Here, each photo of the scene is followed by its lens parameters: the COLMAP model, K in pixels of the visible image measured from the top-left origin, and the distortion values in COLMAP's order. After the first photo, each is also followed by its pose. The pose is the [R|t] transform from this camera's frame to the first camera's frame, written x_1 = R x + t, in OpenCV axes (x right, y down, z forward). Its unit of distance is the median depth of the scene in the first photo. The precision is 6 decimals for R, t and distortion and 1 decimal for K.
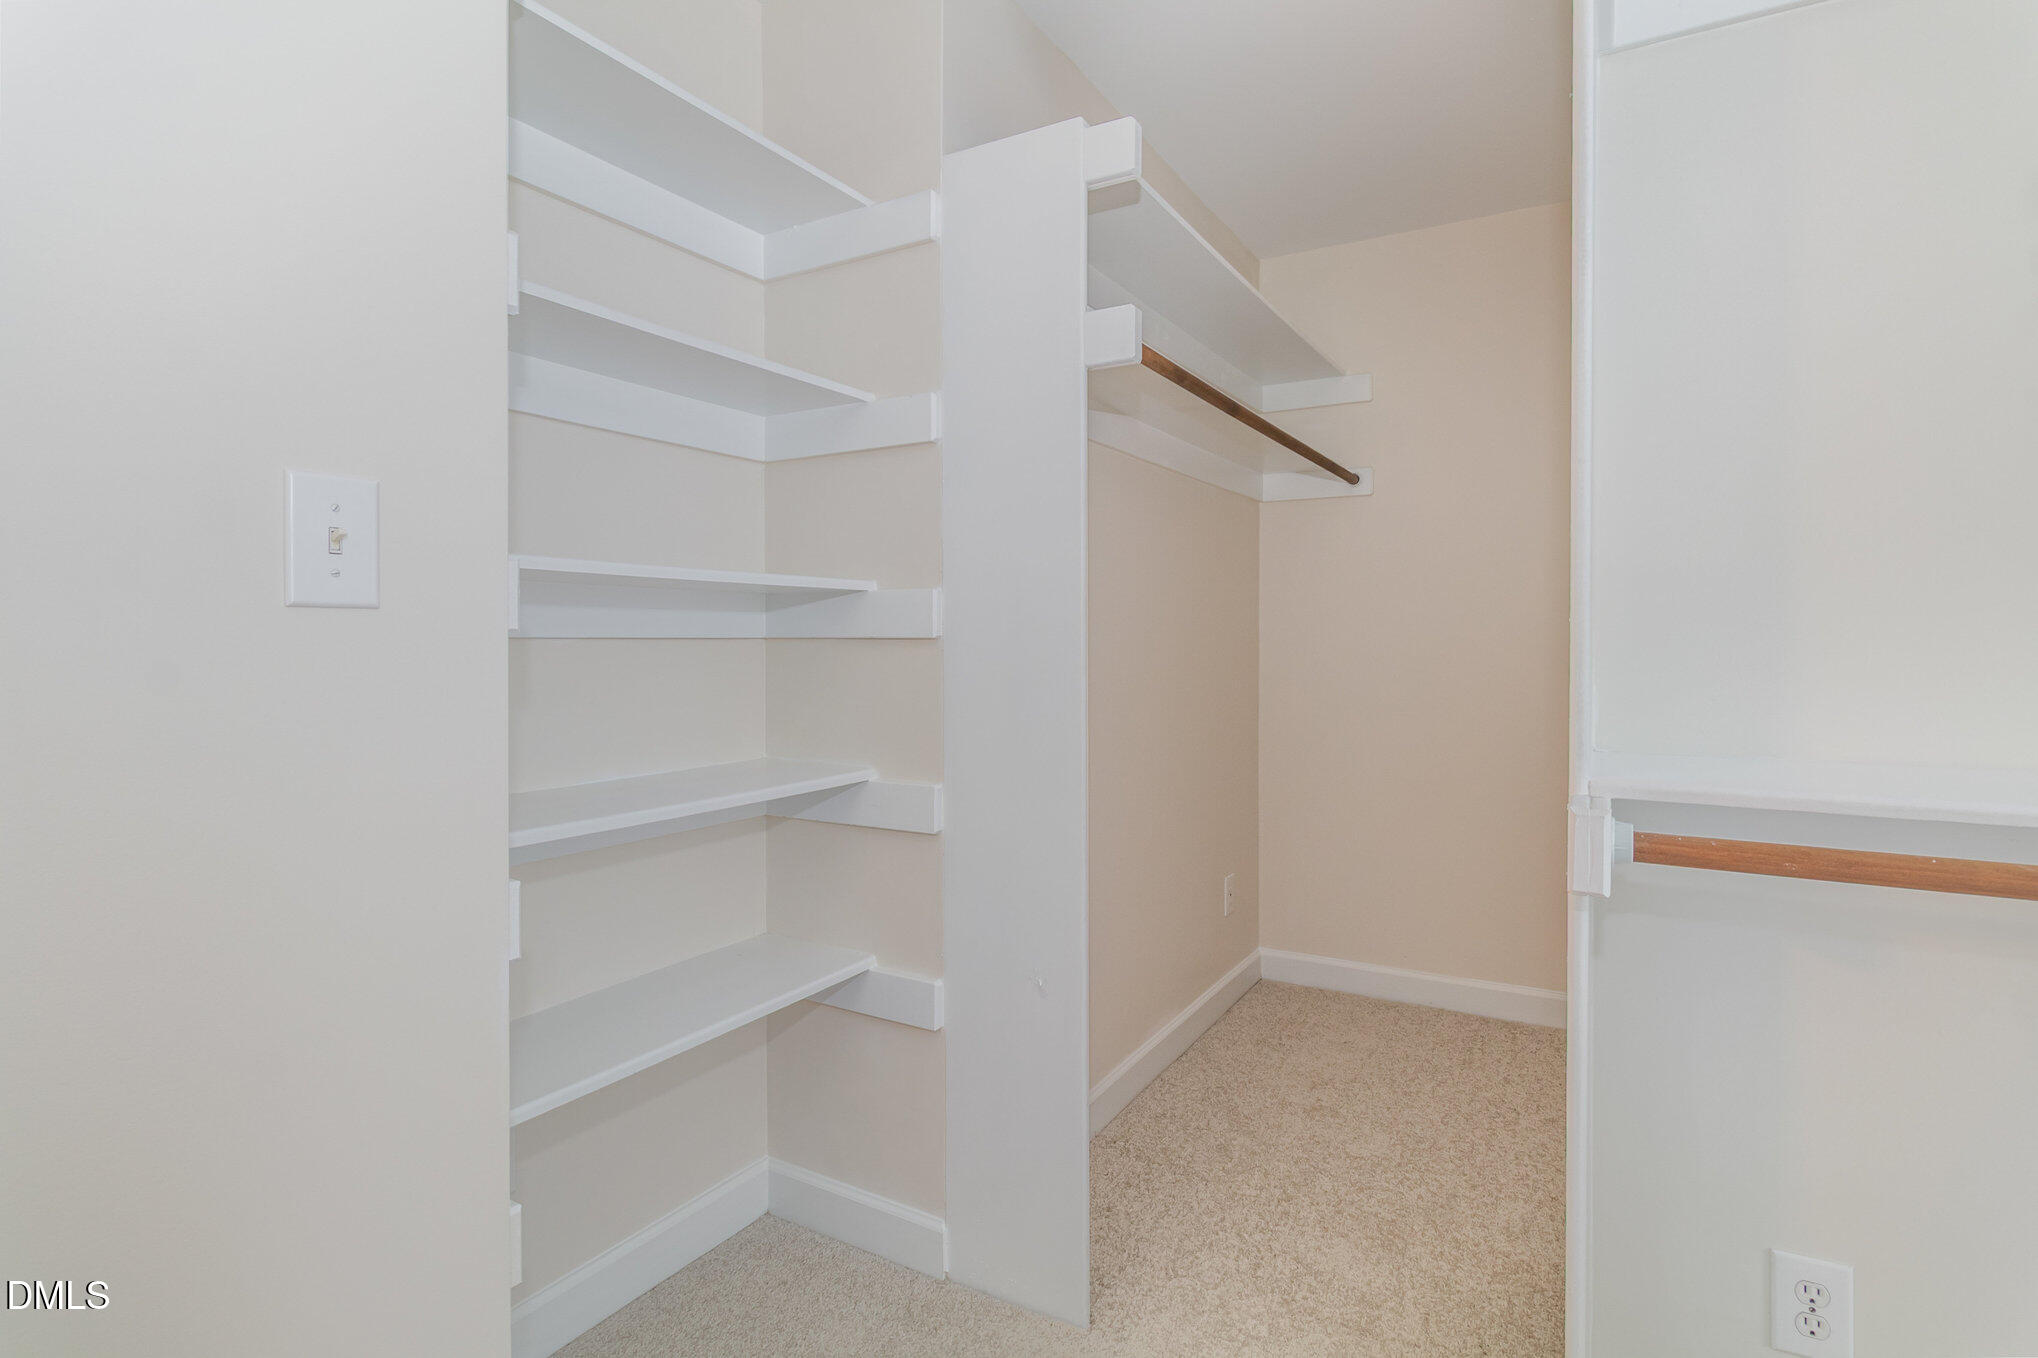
lens RADIAL K [[1028.0, 0, 1027.6], [0, 1028.0, 635.3], [0, 0, 1]] dist [-0.002765, -0.000998]
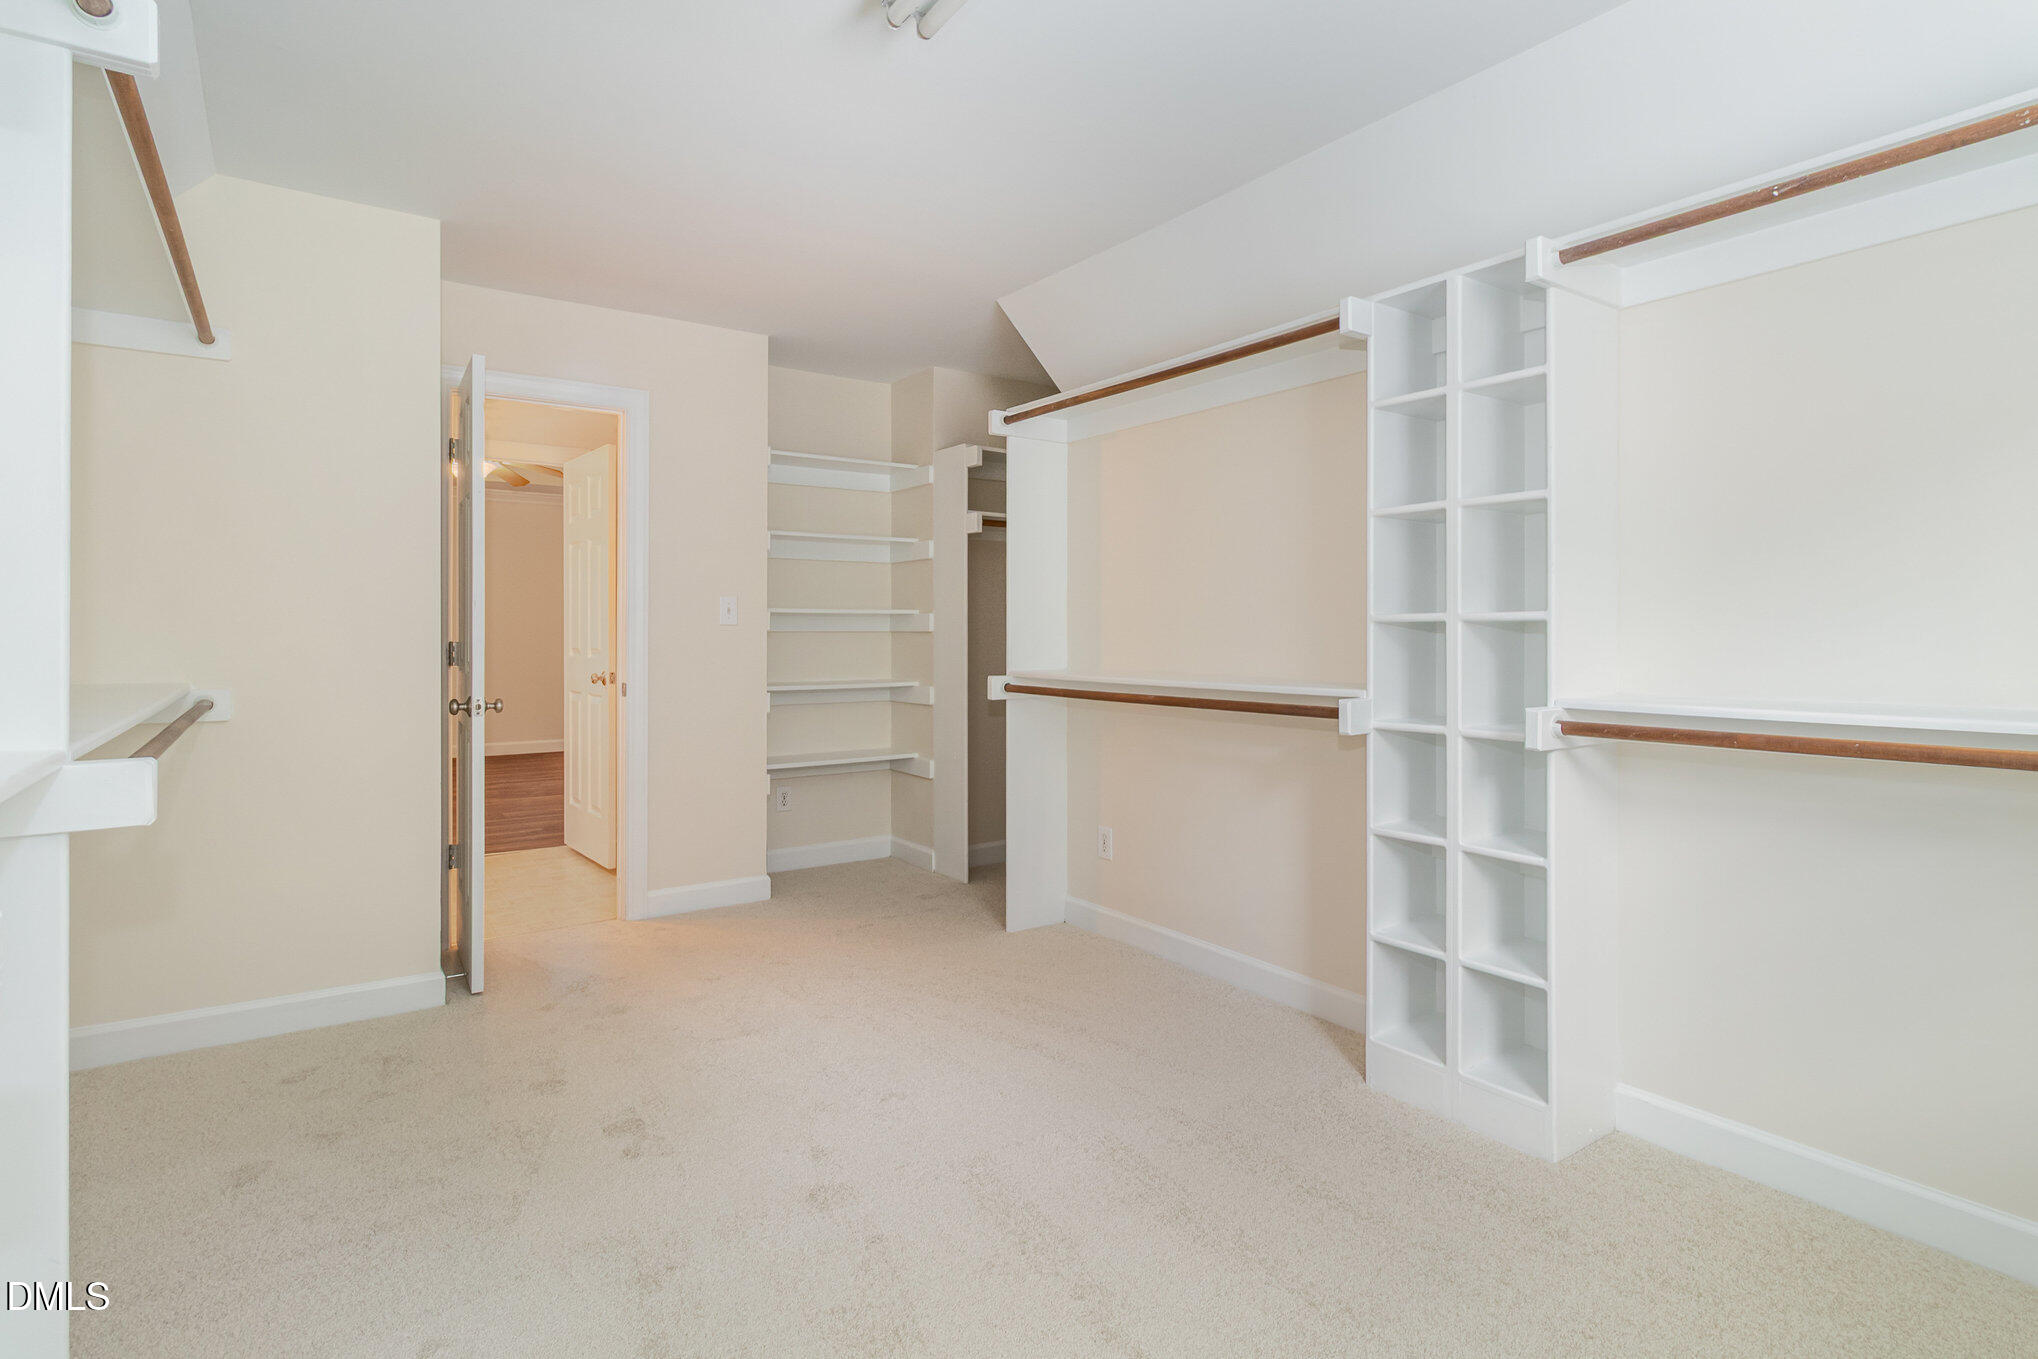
lens RADIAL K [[1019.4, 0, 1024.2], [0, 1019.4, 627.2], [0, 0, 1]] dist [-0.001344, -0.001451]
pose [[0.909225, -0.001235, -0.416304, 1.241738], [-0.003634, 0.999934, -0.010904, 0.018569], [0.416290, 0.011427, 0.909160, -1.320594]]
